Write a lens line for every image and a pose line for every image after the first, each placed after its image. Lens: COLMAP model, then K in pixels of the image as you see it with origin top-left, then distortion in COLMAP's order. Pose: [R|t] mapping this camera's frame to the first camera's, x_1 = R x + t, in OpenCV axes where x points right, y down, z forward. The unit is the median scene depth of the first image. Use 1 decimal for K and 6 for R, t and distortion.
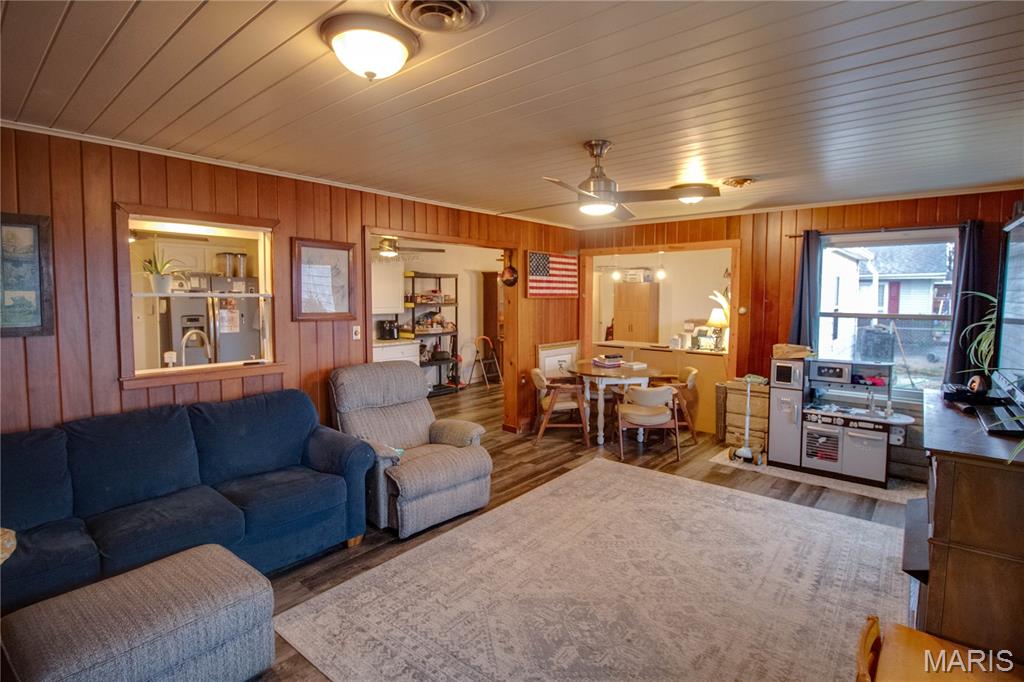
lens RADIAL K [[495.5, 0, 518.1], [0, 495.5, 336.0], [0, 0, 1]] dist [-0.005003, -0.000881]
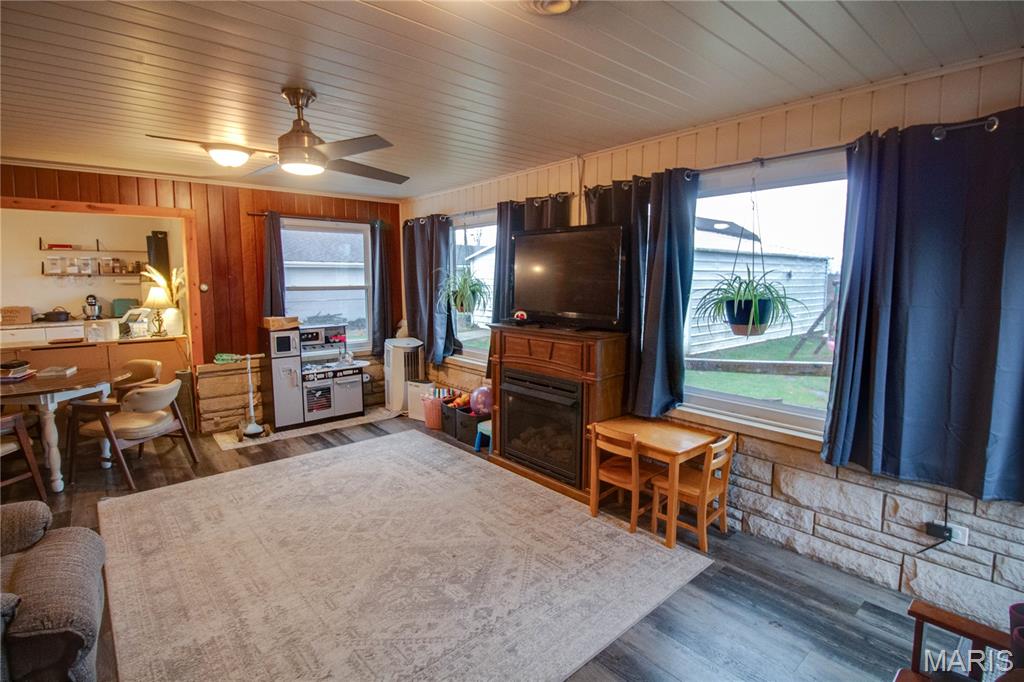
lens RADIAL K [[495.5, 0, 517.7], [0, 495.5, 338.3], [0, 0, 1]] dist [-0.005003, -0.000881]
pose [[0.159563, -0.123892, 0.979383, -0.456263], [0.082422, 0.990302, 0.111845, -0.015052], [-0.983741, 0.062877, 0.168227, 0.325005]]
